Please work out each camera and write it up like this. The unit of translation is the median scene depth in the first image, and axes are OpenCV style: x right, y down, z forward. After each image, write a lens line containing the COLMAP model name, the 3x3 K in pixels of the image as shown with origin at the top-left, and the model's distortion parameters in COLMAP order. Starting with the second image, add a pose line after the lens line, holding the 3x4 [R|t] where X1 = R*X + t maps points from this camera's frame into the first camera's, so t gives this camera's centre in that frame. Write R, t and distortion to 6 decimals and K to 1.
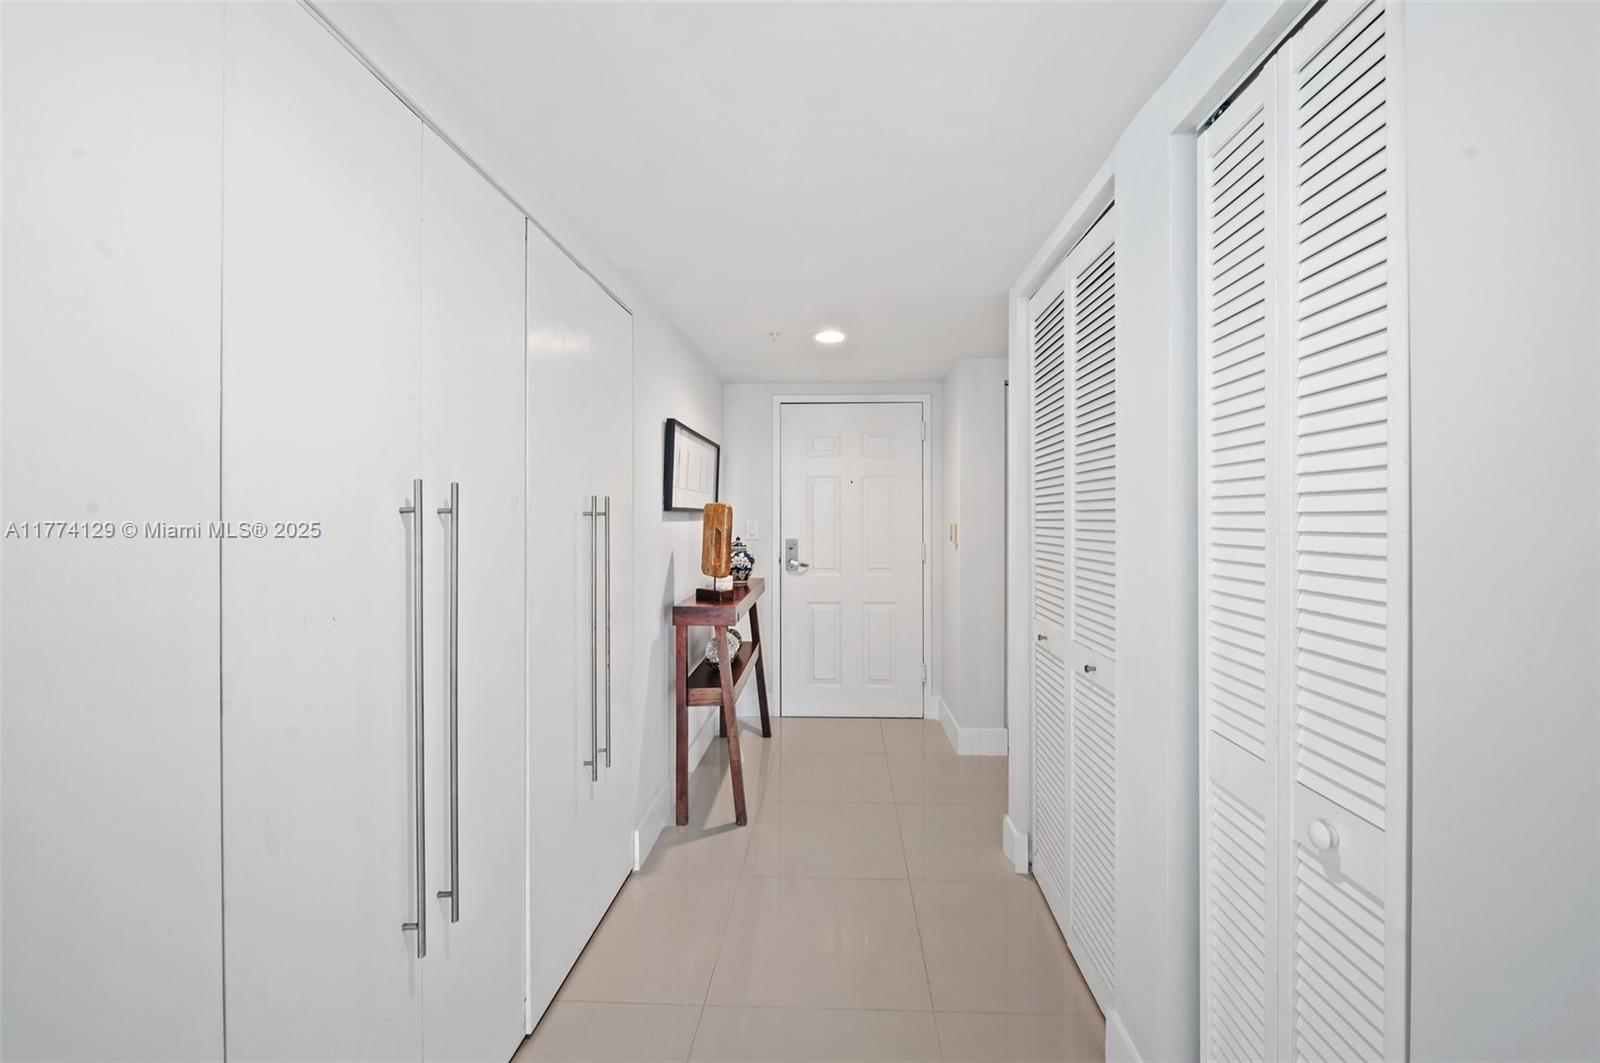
lens RADIAL K [[648.7, 0, 809.2], [0, 648.7, 499.8], [0, 0, 1]] dist [-0.008112, -0.000063]
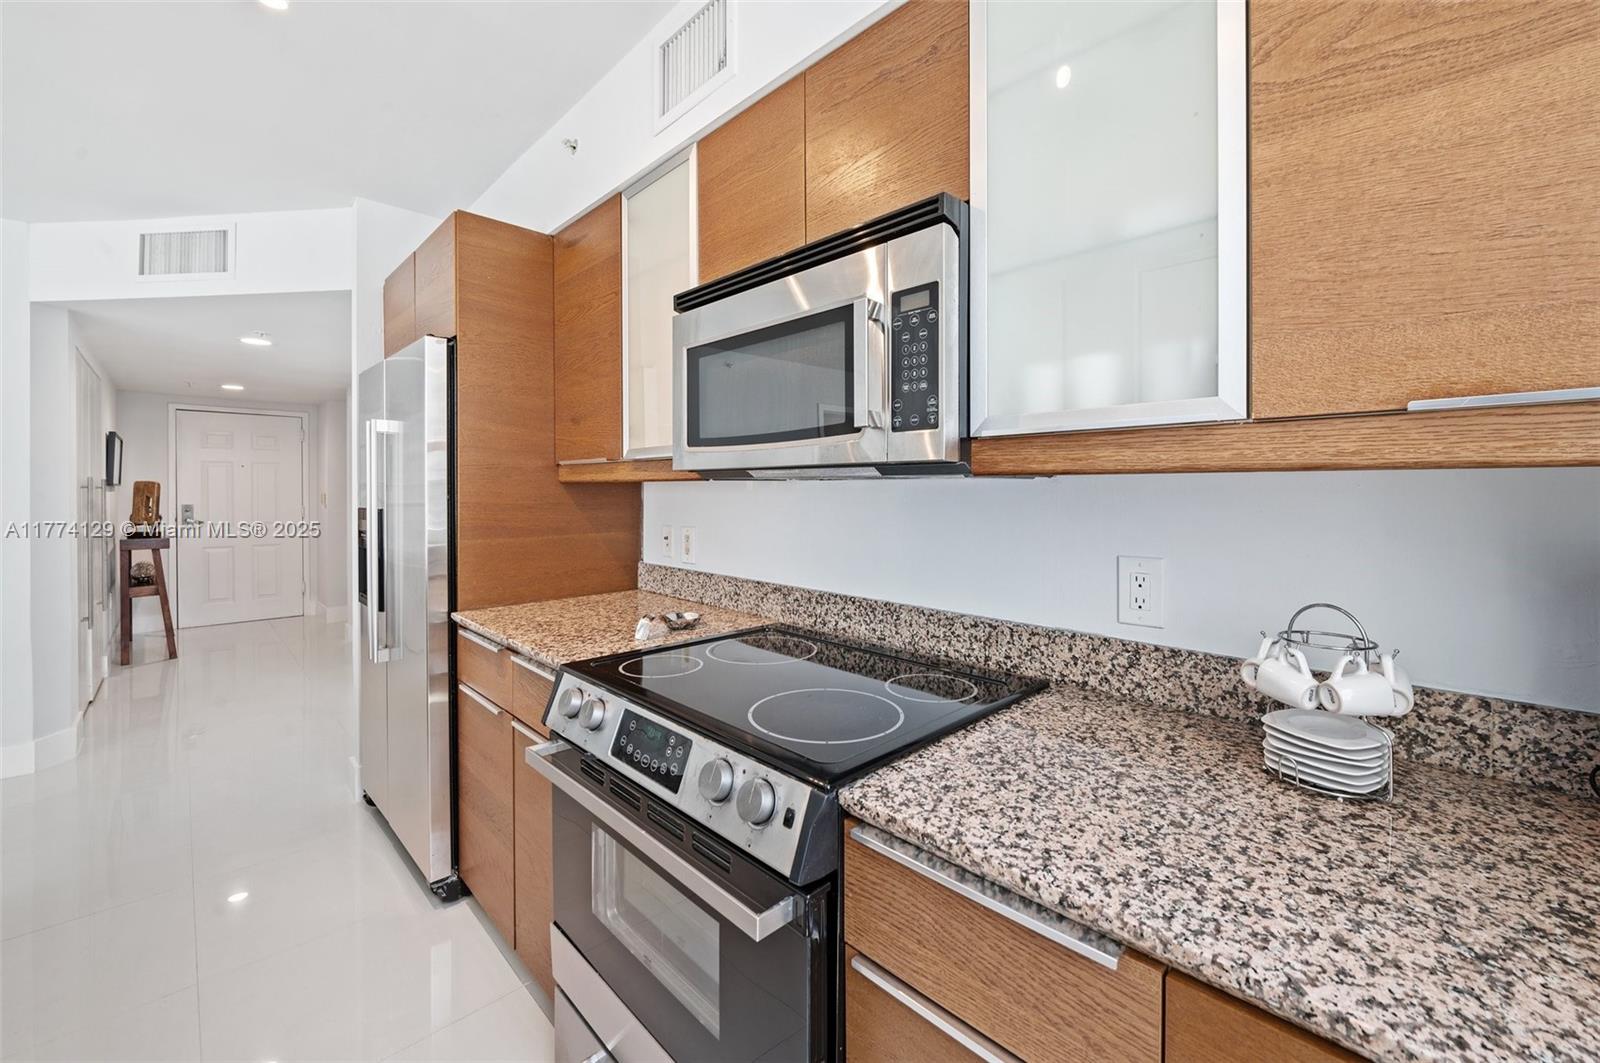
lens RADIAL K [[648.7, 0, 809.2], [0, 648.7, 499.8], [0, 0, 1]] dist [-0.008112, -0.000063]
pose [[0.684731, -0.010563, 0.728719, -0.135969], [-0.020650, 0.999212, 0.033887, -0.029304], [-0.728503, -0.038251, 0.683974, -1.071483]]
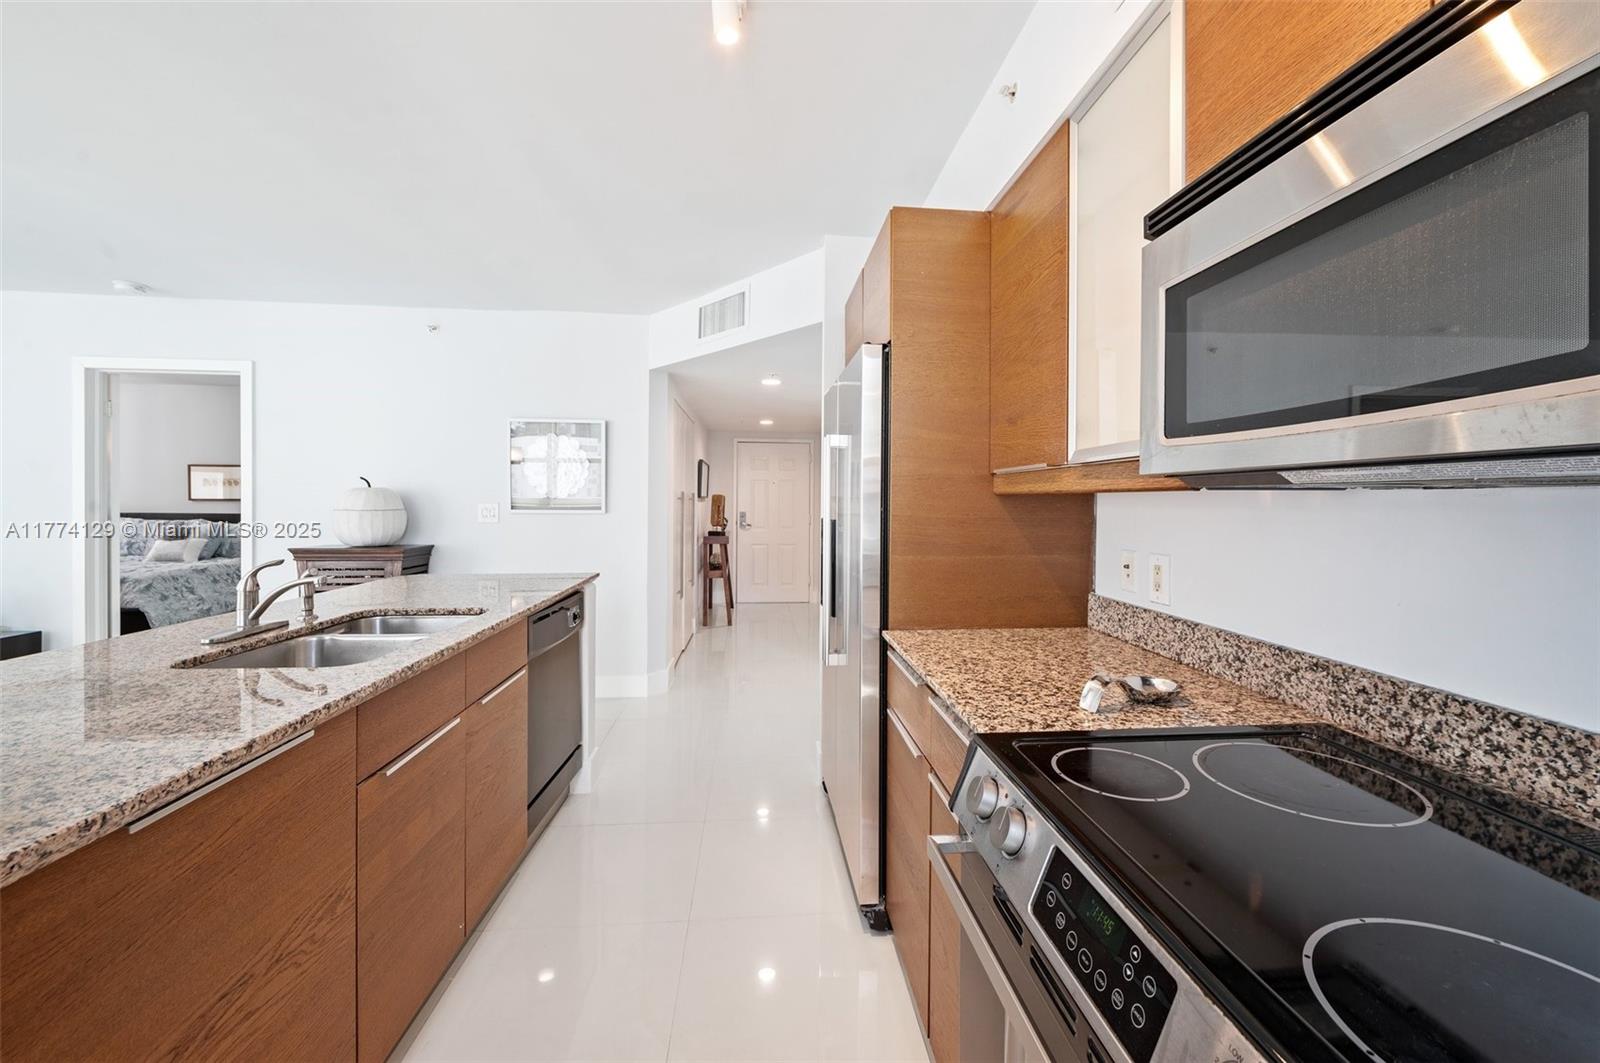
lens RADIAL K [[641.4, 0, 821.3], [0, 641.4, 503.9], [0, 0, 1]] dist [-0.003487, -0.000252]
pose [[0.987861, 0.007266, 0.155173, -0.100286], [-0.012222, 0.999445, 0.031002, -0.027920], [-0.154861, -0.032523, 0.987401, -1.018316]]
